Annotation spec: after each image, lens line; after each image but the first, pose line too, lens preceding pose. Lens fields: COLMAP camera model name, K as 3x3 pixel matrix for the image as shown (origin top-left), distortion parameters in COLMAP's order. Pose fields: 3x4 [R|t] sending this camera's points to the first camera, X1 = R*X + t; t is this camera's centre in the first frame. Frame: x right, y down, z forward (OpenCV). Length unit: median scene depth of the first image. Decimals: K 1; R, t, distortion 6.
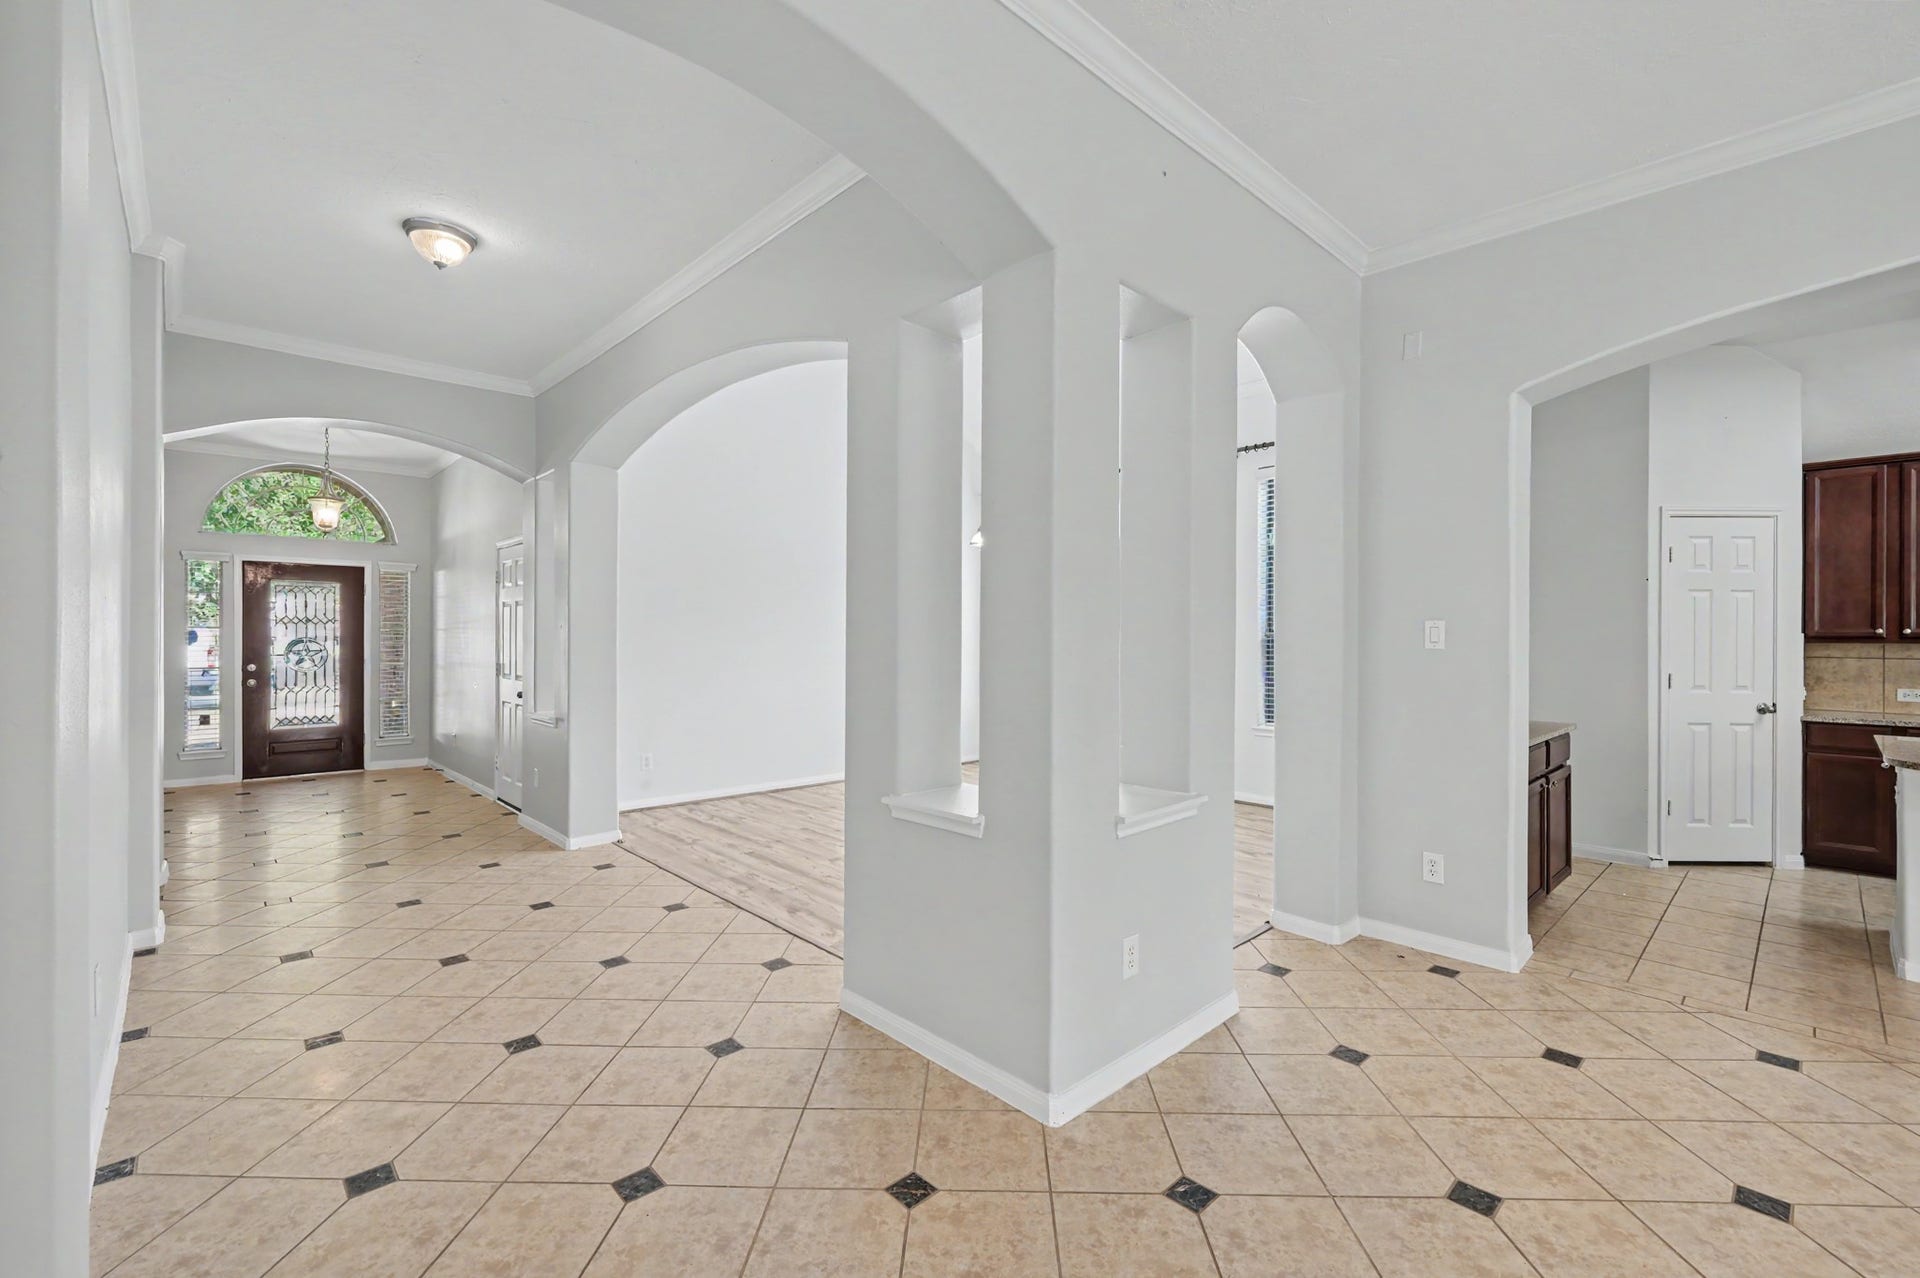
lens RADIAL K [[815.8, 0, 962.3], [0, 815.8, 635.1], [0, 0, 1]] dist [-0.003473, -0.000051]
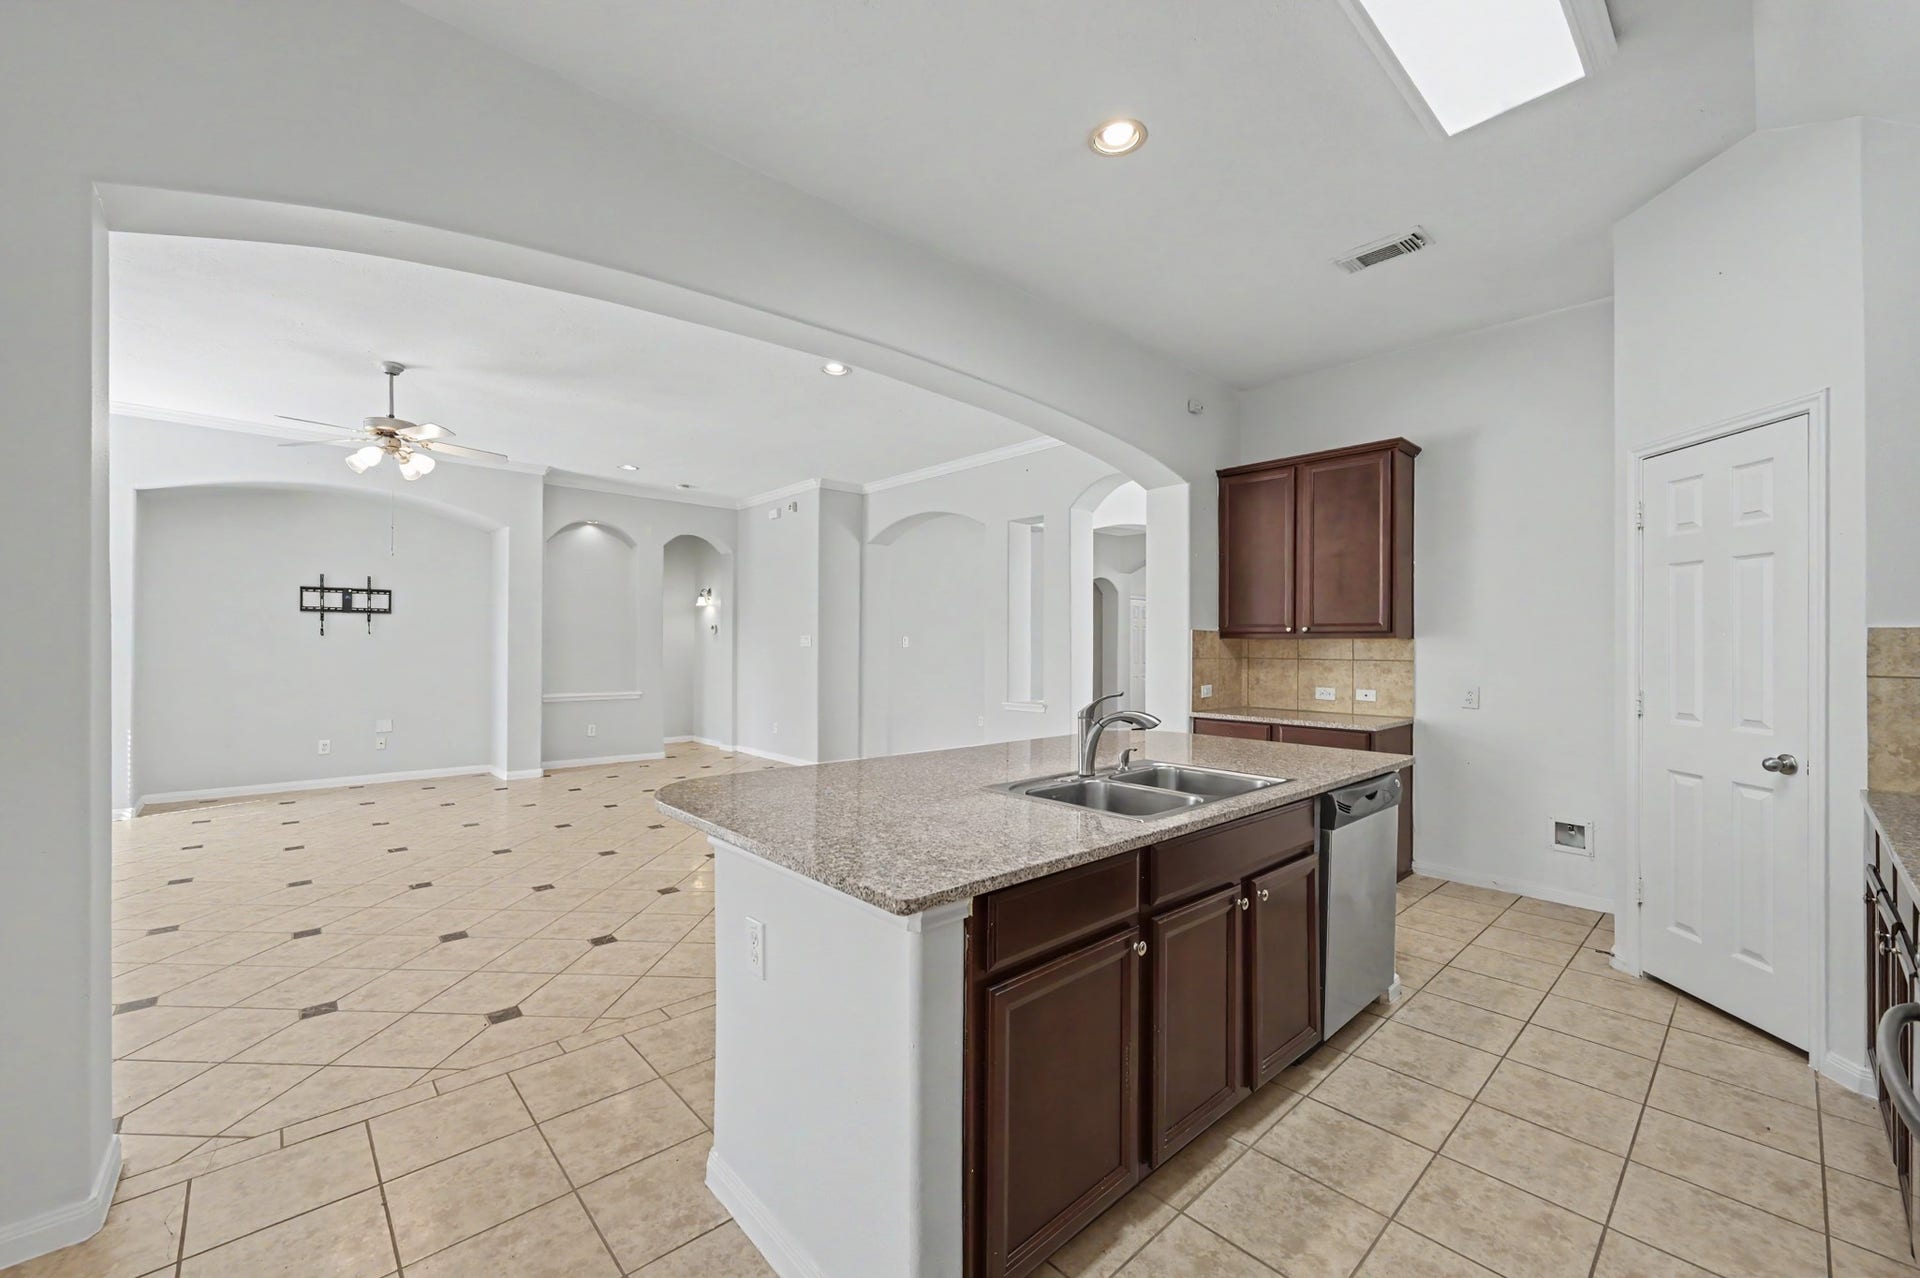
lens RADIAL K [[764.9, 0, 958.3], [0, 764.9, 633.7], [0, 0, 1]] dist [0.000375, 0.000128]
pose [[-0.015728, -0.018890, -0.999698, 1.524051], [-0.005889, 0.999806, -0.018799, 0.014268], [0.999859, 0.005592, -0.015836, 0.445850]]
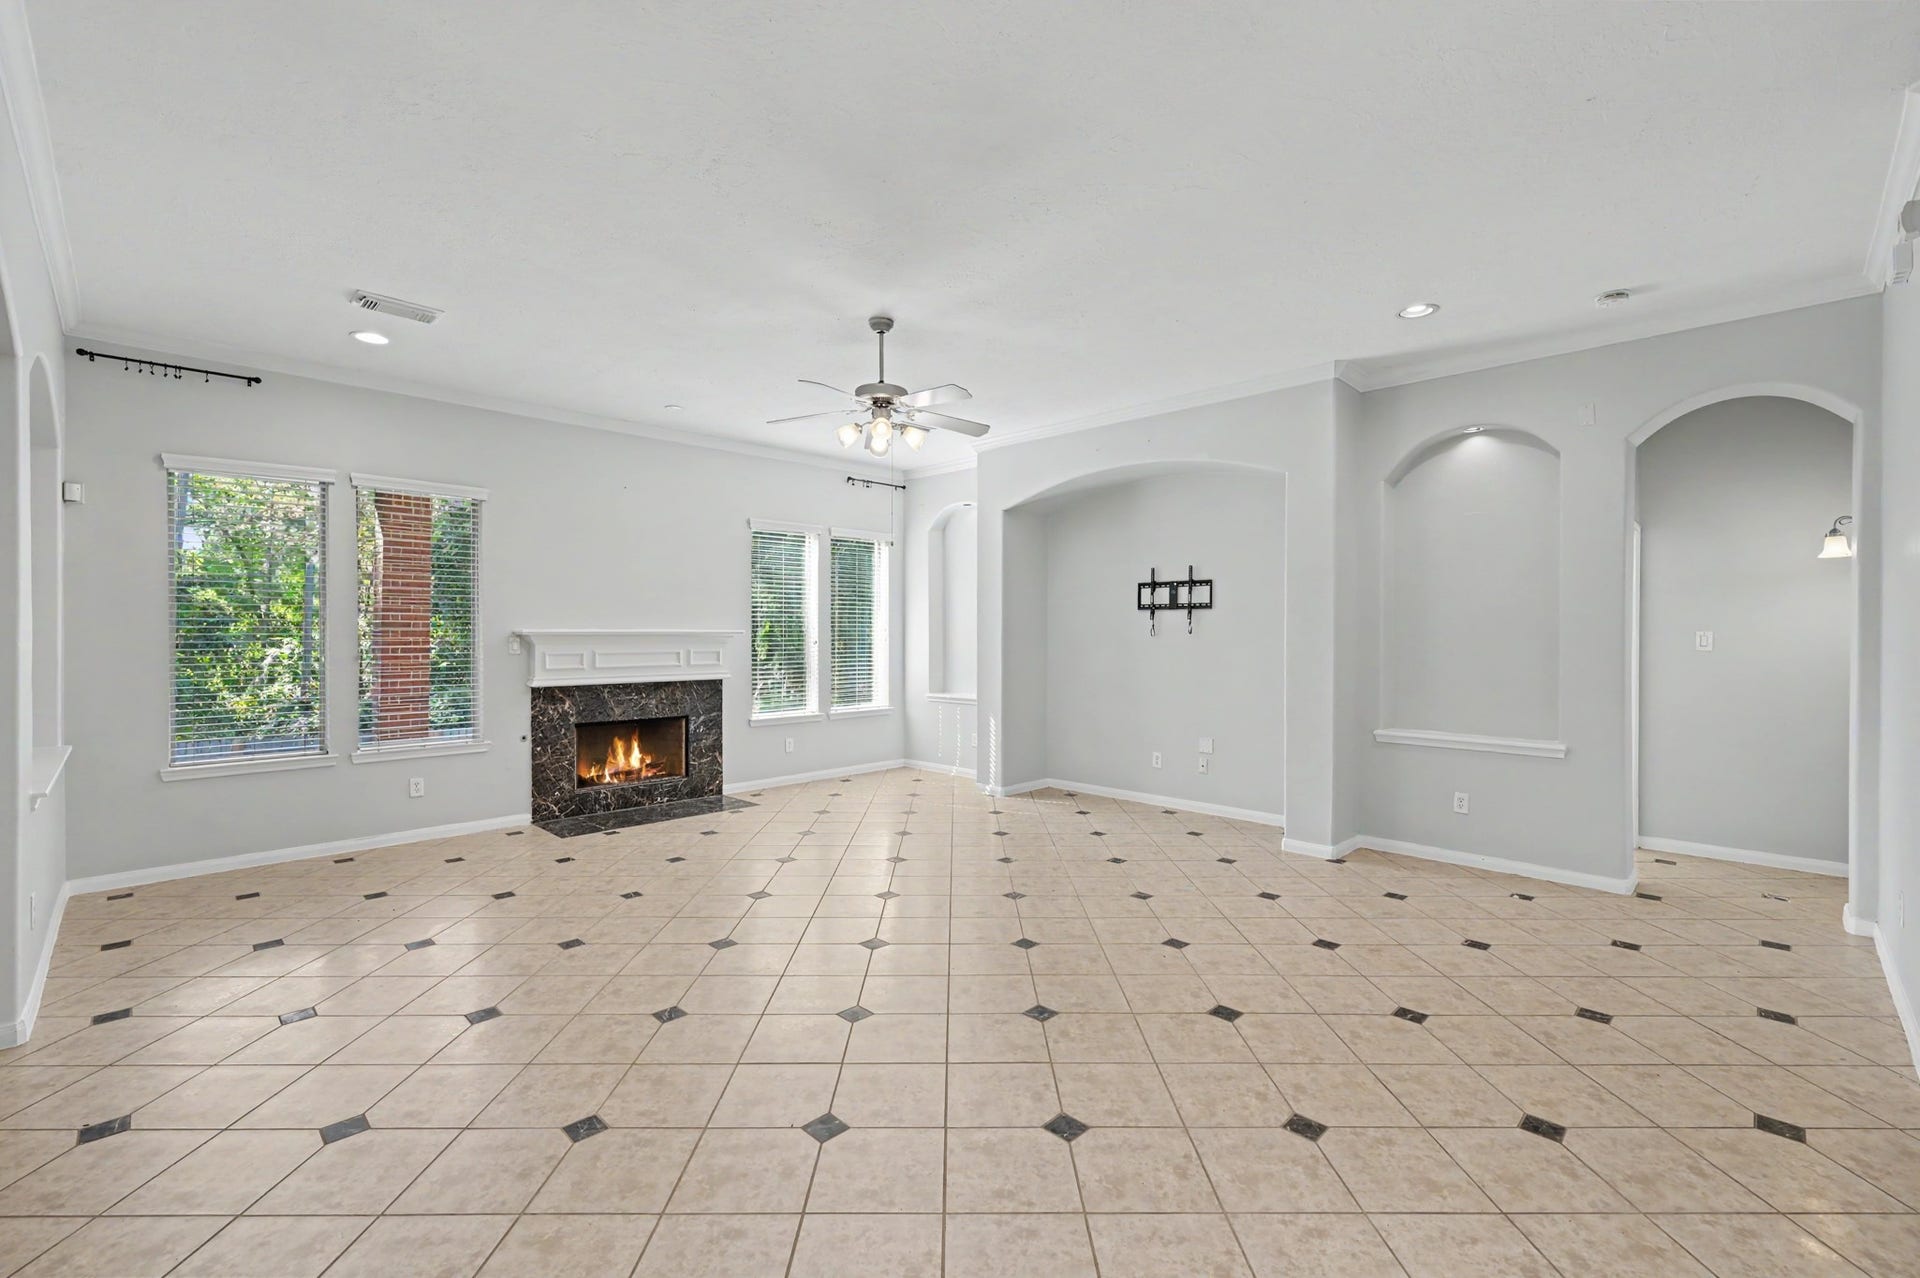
lens RADIAL K [[815.8, 0, 962.3], [0, 815.8, 635.1], [0, 0, 1]] dist [-0.003473, -0.000051]
pose [[-0.999404, -0.004988, -0.034163, 0.470137], [-0.005134, 0.999978, 0.004206, -0.008132], [0.034141, 0.004379, -0.999407, 0.598171]]
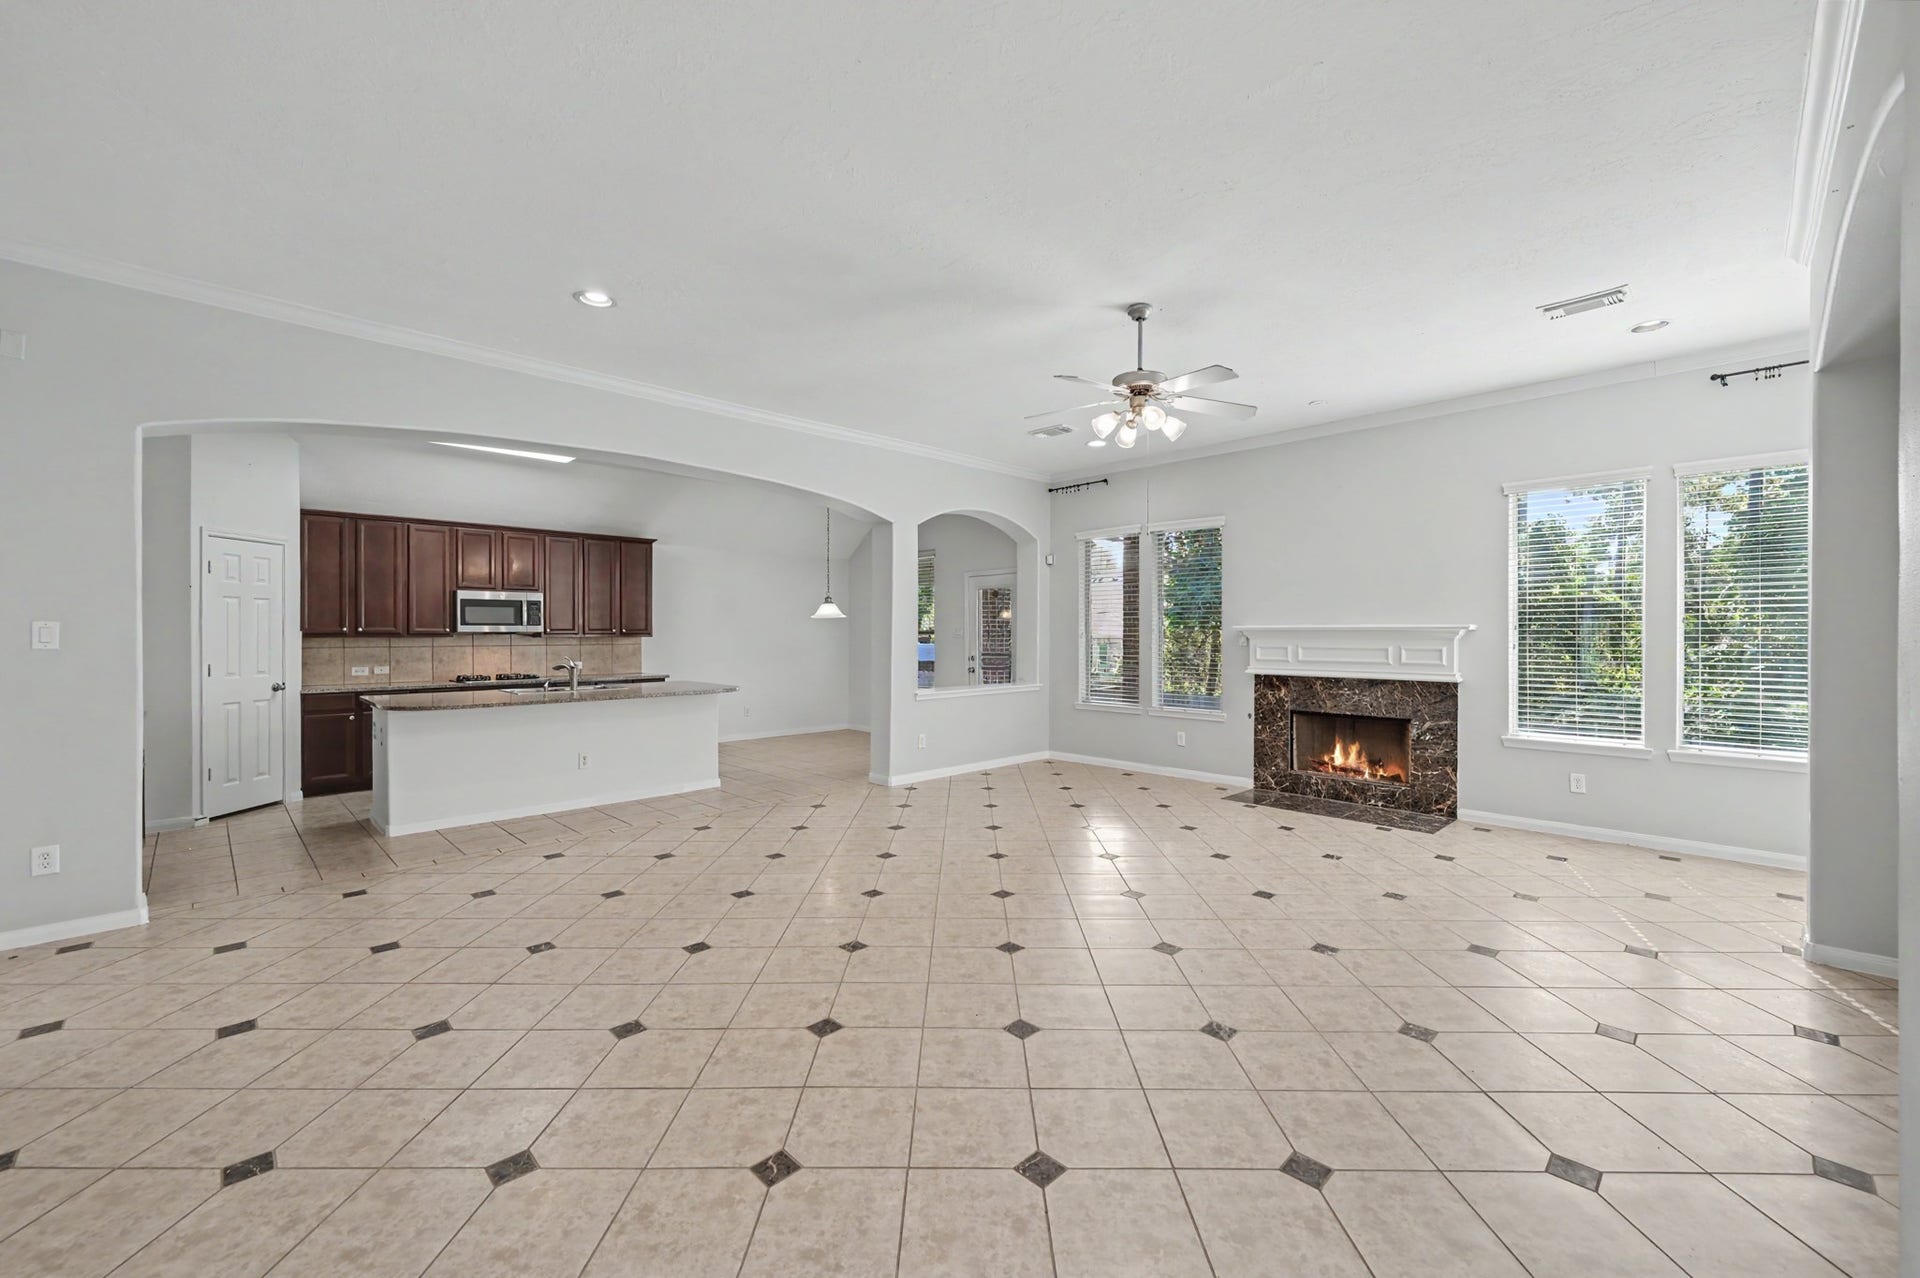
lens RADIAL K [[764.9, 0, 958.3], [0, 764.9, 633.7], [0, 0, 1]] dist [0.000375, 0.000128]
pose [[-0.021247, -0.007033, 0.999750, -0.303593], [0.001892, 0.999973, 0.007074, -0.004824], [-0.999772, 0.002041, -0.021233, -0.100506]]
